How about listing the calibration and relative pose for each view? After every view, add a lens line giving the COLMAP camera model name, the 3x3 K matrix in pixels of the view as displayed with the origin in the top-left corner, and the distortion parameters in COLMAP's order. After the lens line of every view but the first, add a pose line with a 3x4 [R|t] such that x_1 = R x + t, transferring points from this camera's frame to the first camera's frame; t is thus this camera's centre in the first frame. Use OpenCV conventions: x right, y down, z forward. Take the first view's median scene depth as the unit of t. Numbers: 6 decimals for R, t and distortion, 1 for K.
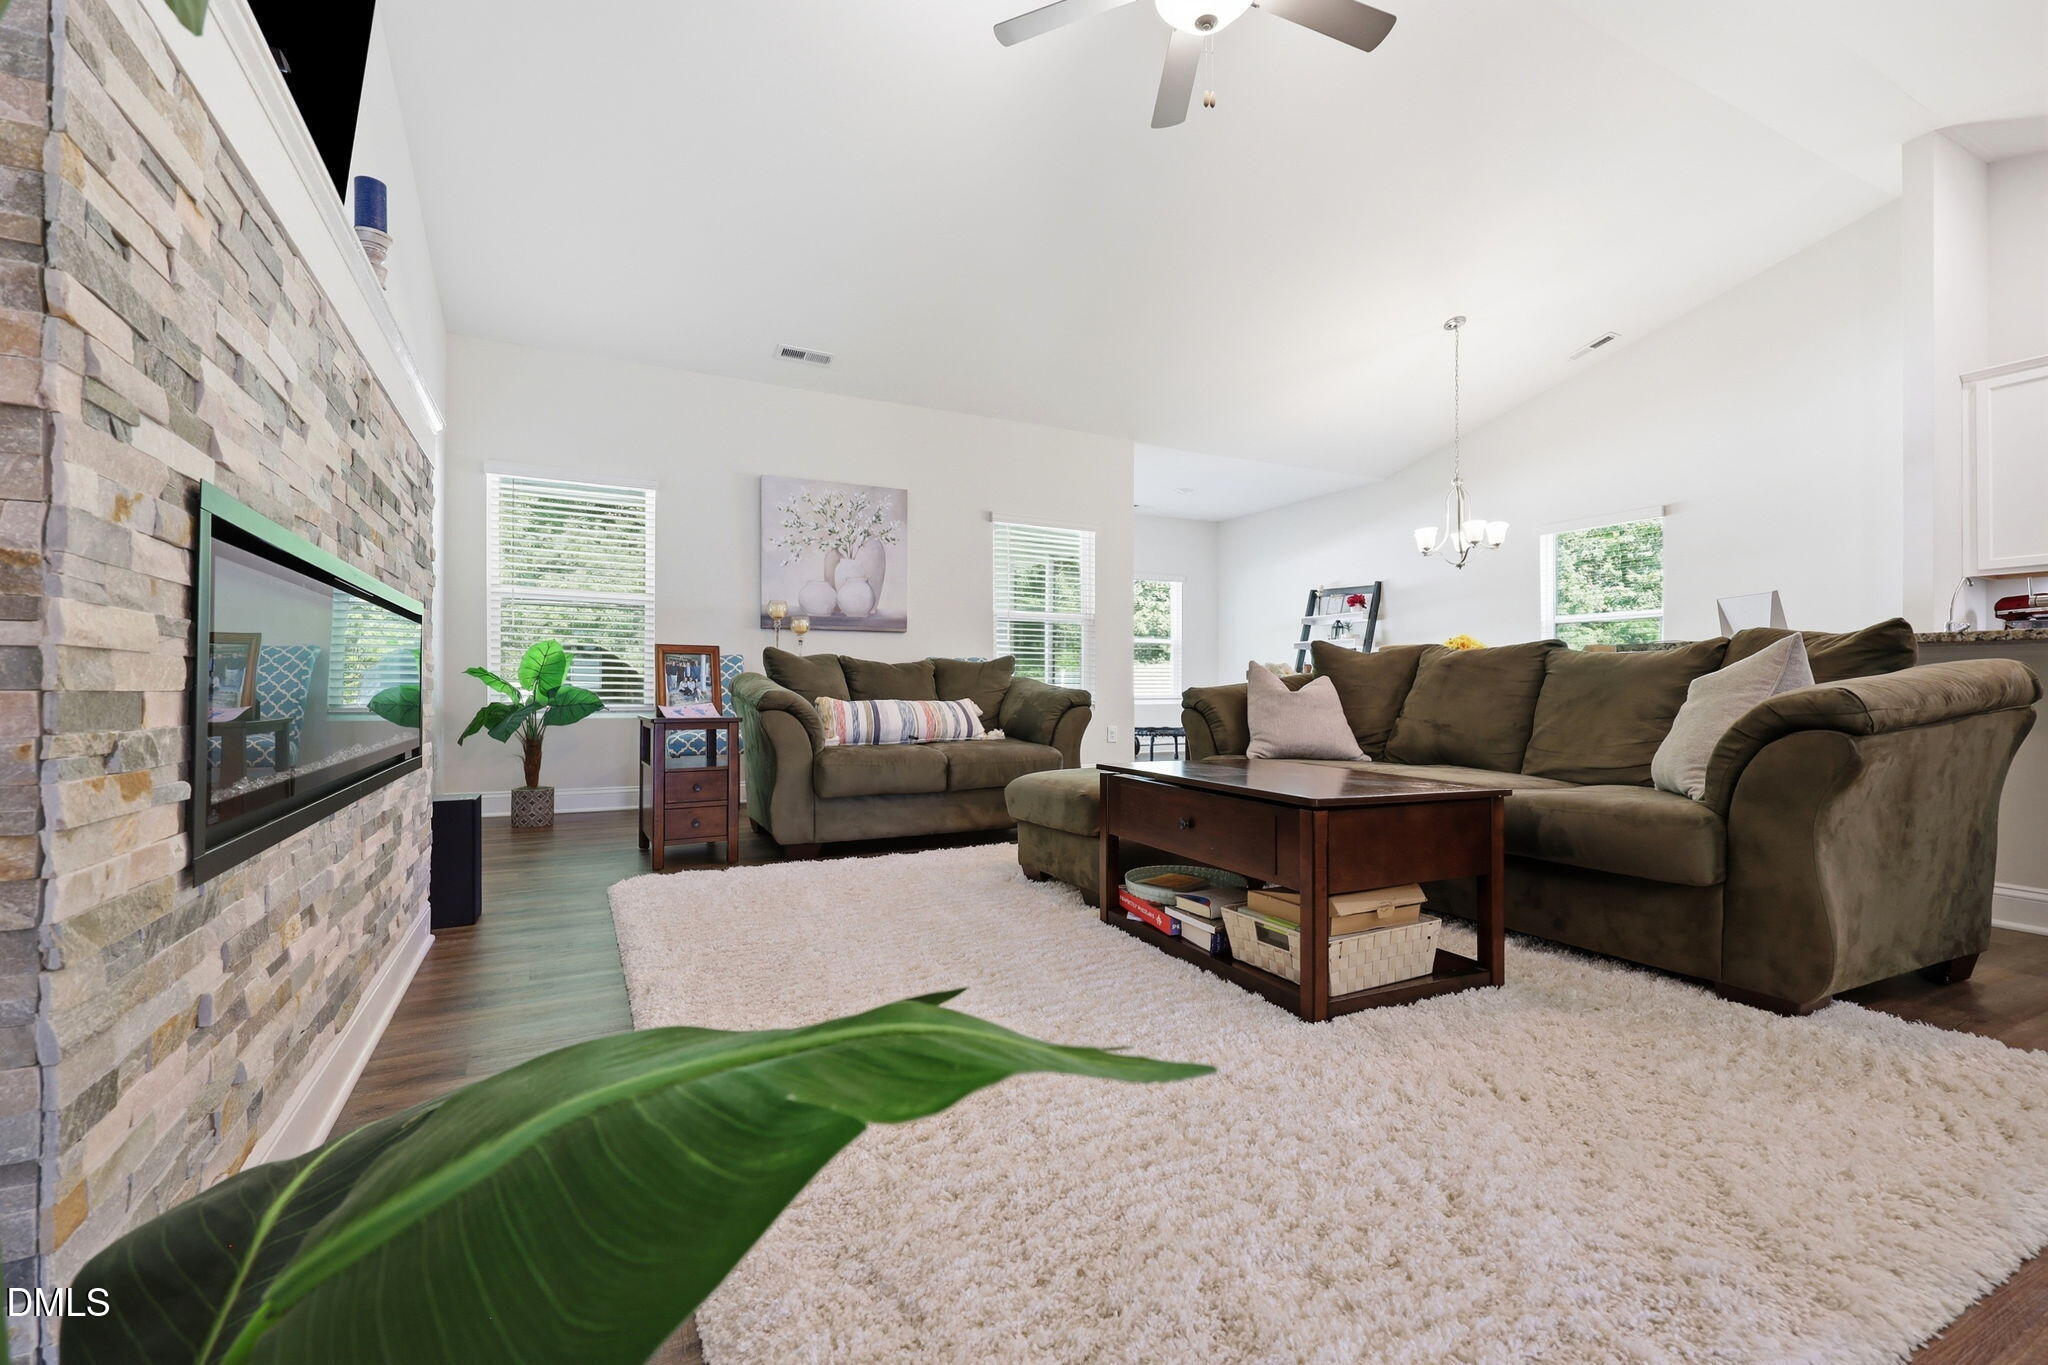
lens RADIAL K [[864.8, 0, 1015.4], [0, 864.8, 687.0], [0, 0, 1]] dist [0.002635, 0.000024]
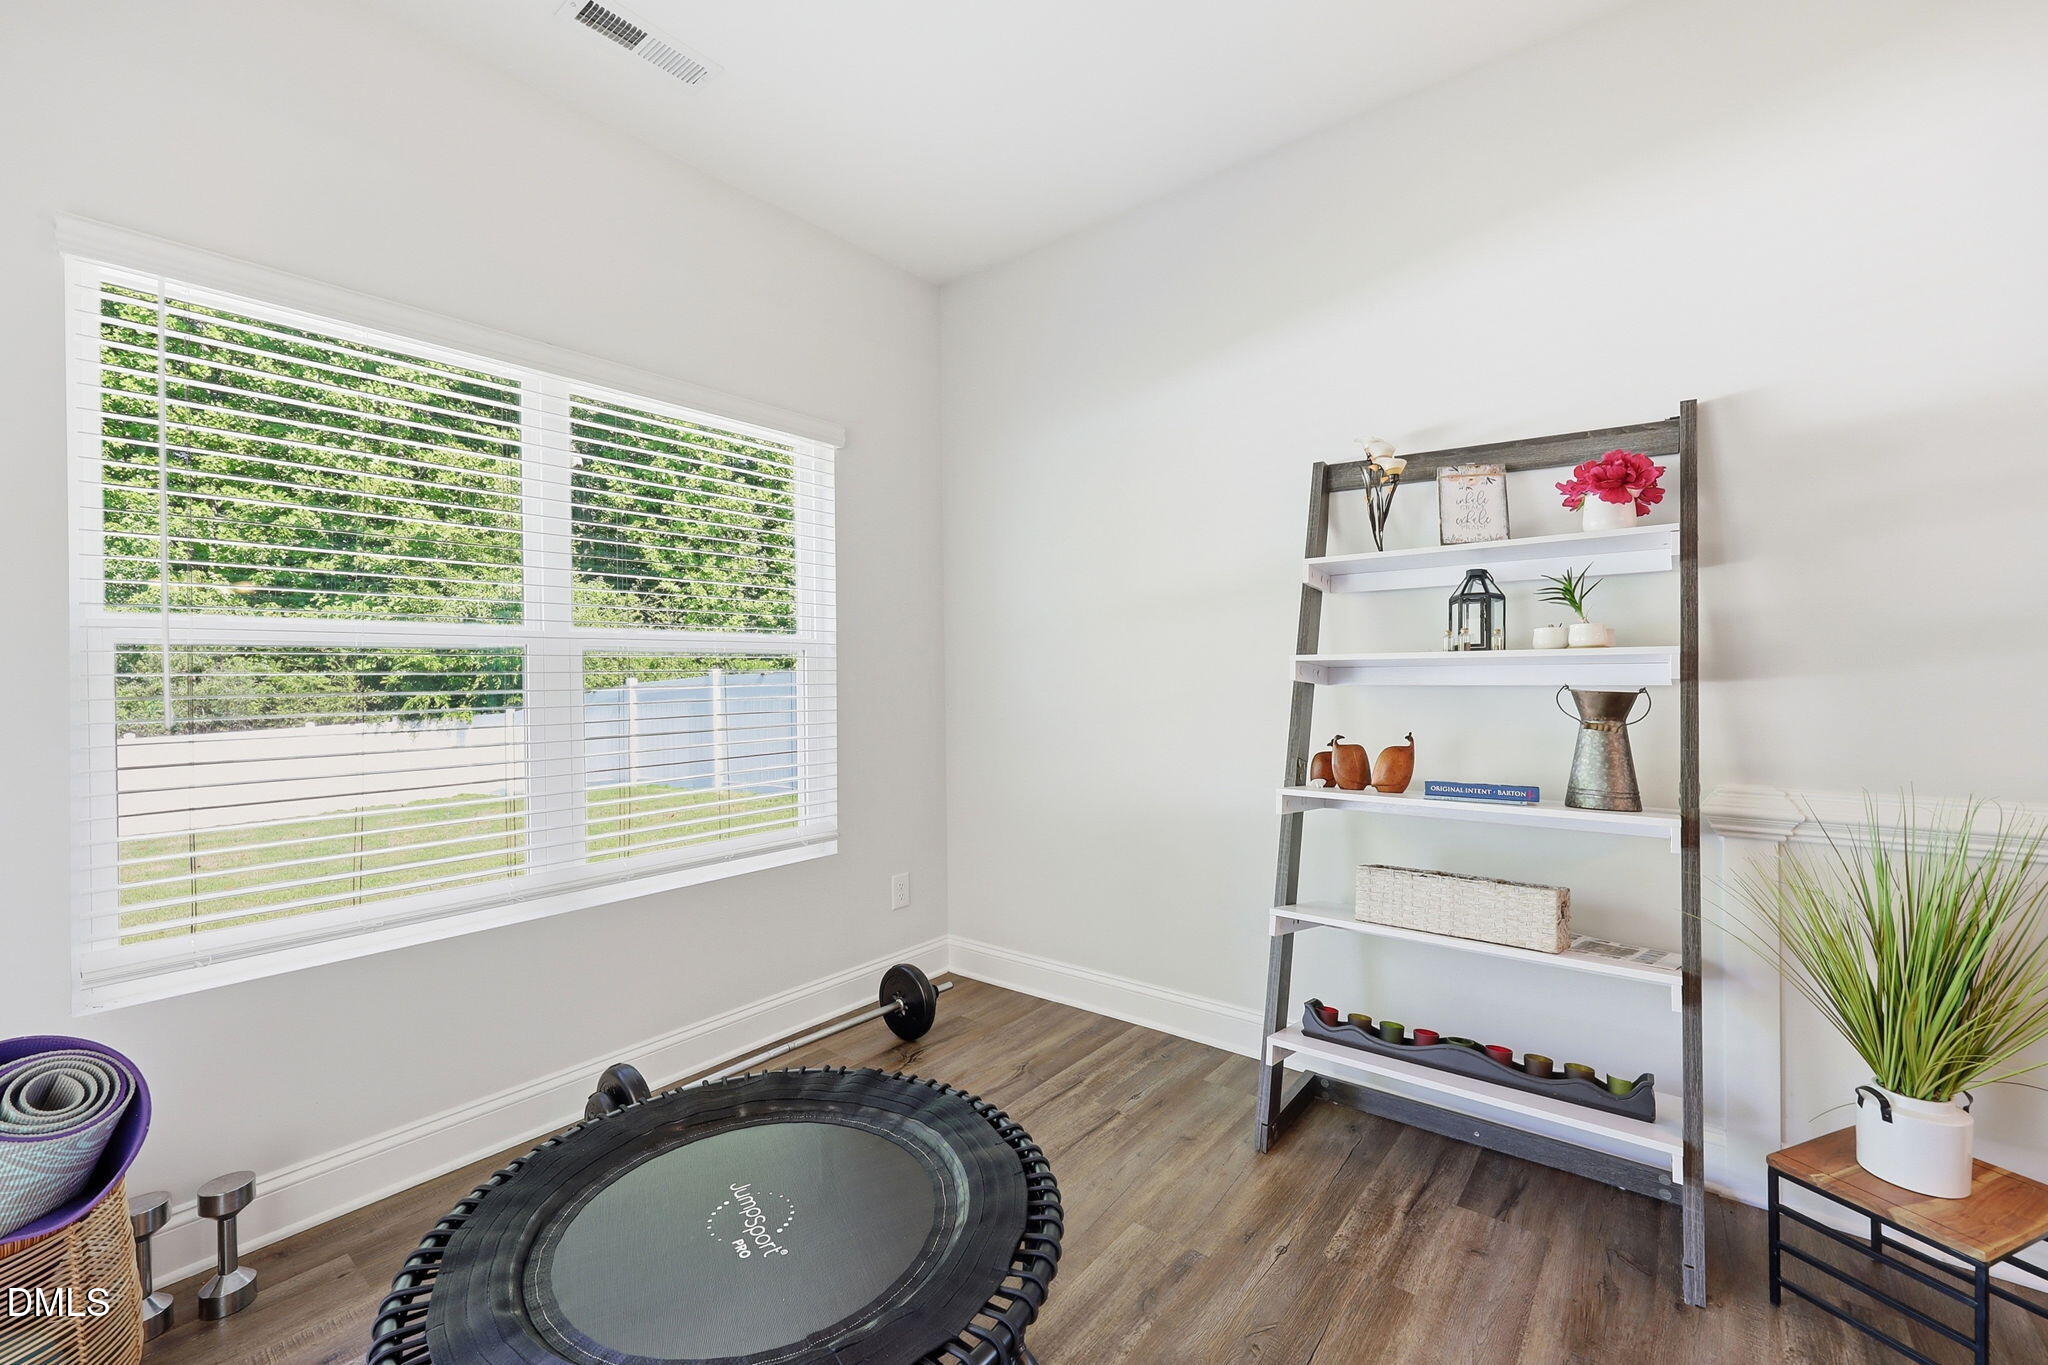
lens RADIAL K [[864.8, 0, 992.9], [0, 864.8, 687.3], [0, 0, 1]] dist [0.002635, 0.000024]
pose [[0.923336, -0.013838, 0.383744, 0.294552], [0.009583, 0.999870, 0.012999, -0.094643], [-0.383874, -0.008325, 0.923348, 1.627846]]
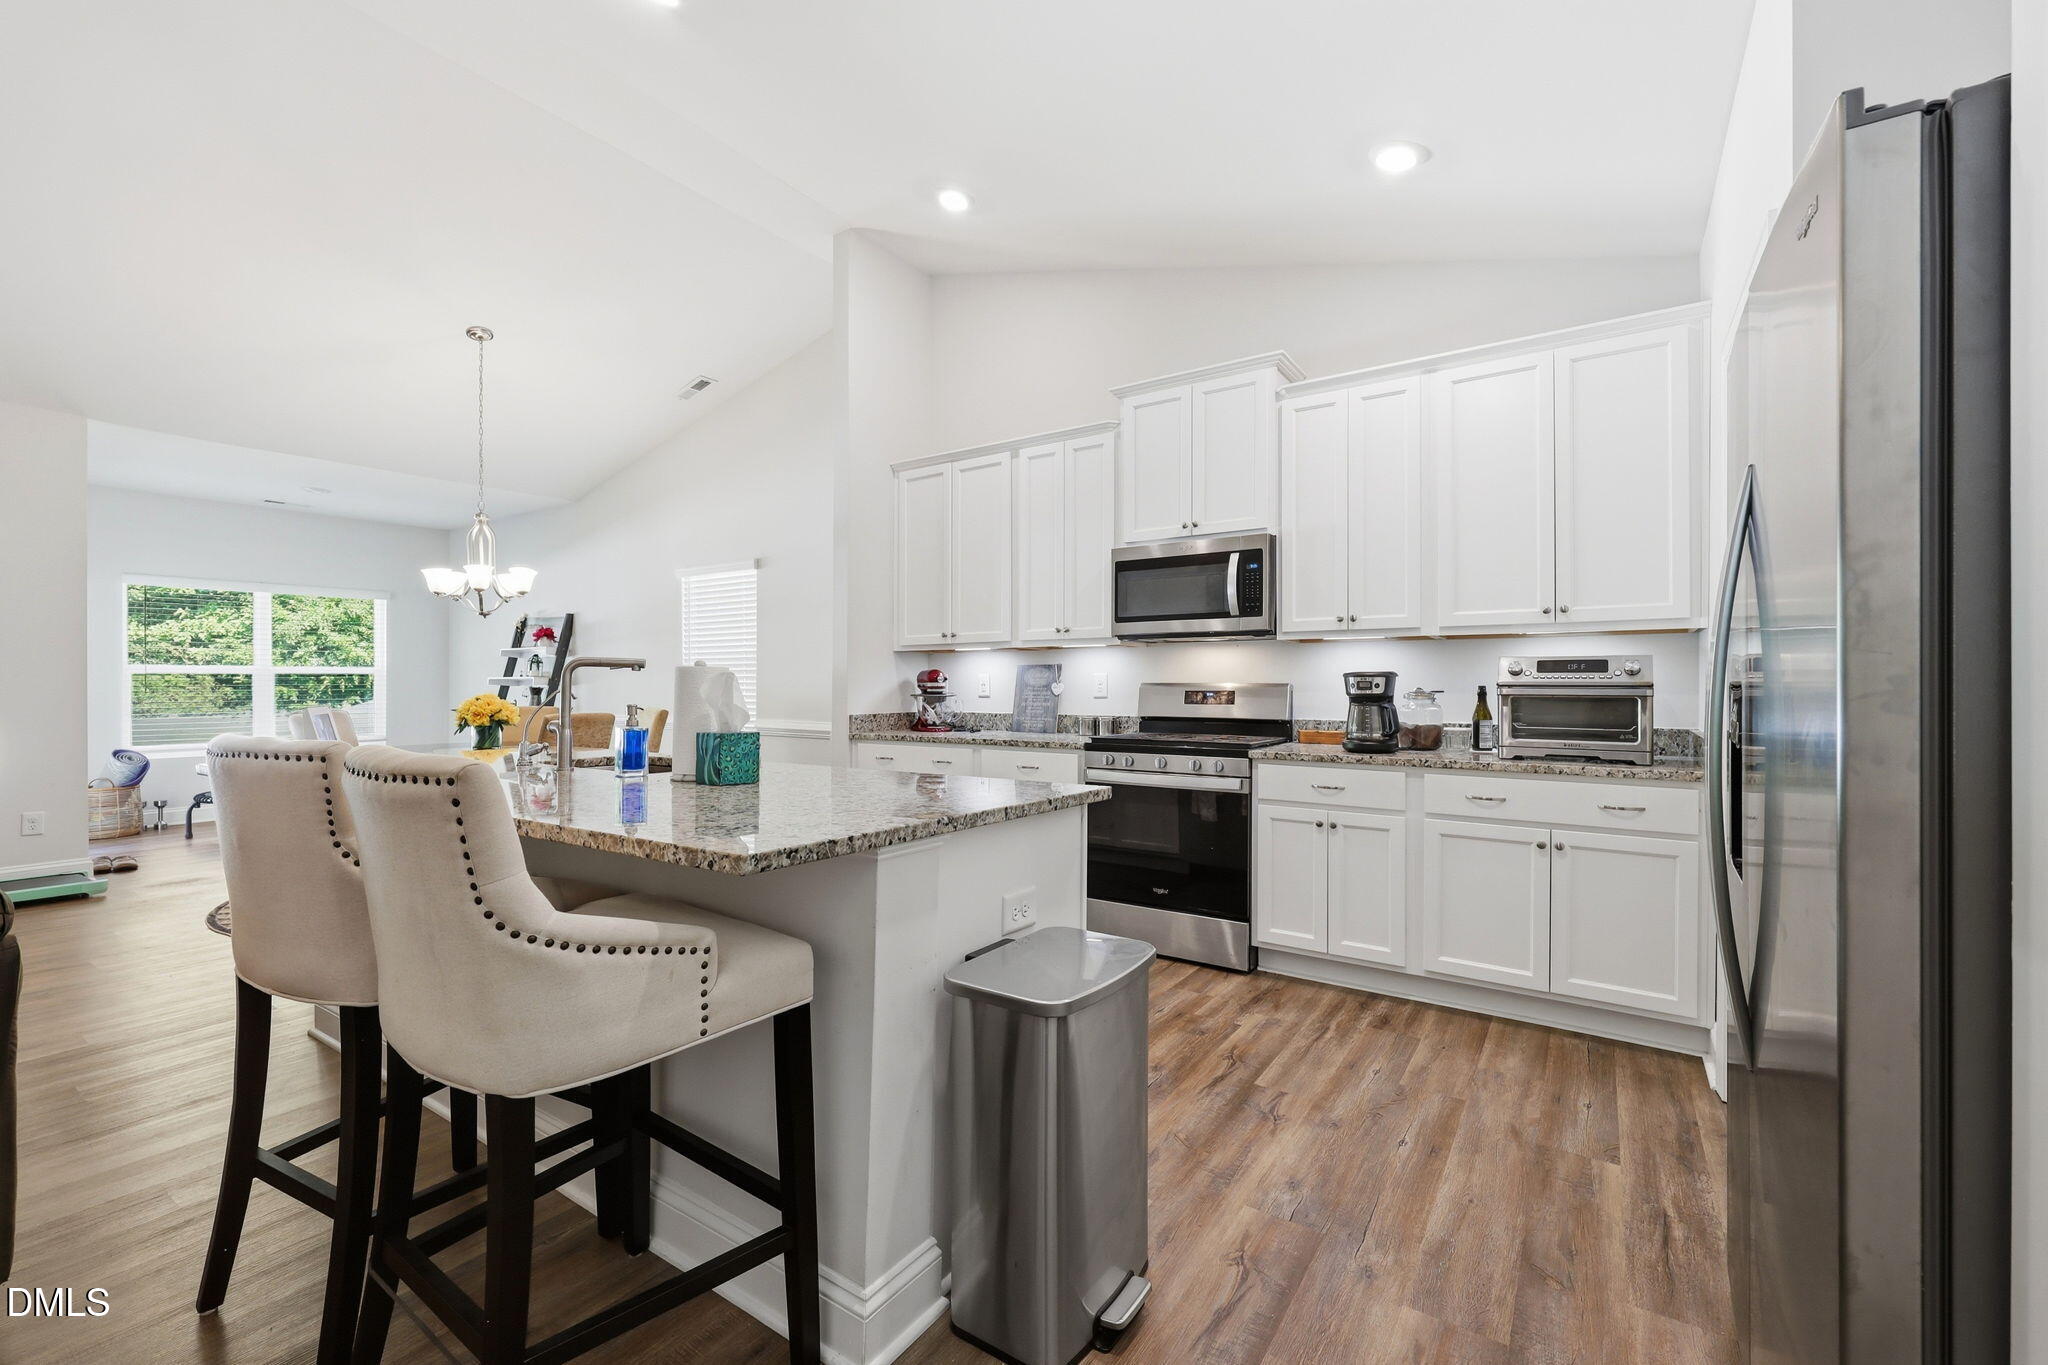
lens RADIAL K [[864.8, 0, 987.8], [0, 864.8, 688.1], [0, 0, 1]] dist [0.002635, 0.000024]
pose [[0.883084, -0.006405, 0.469170, 0.723321], [0.003942, 0.999973, 0.006231, -0.090736], [-0.469198, -0.003653, 0.883086, -0.009726]]
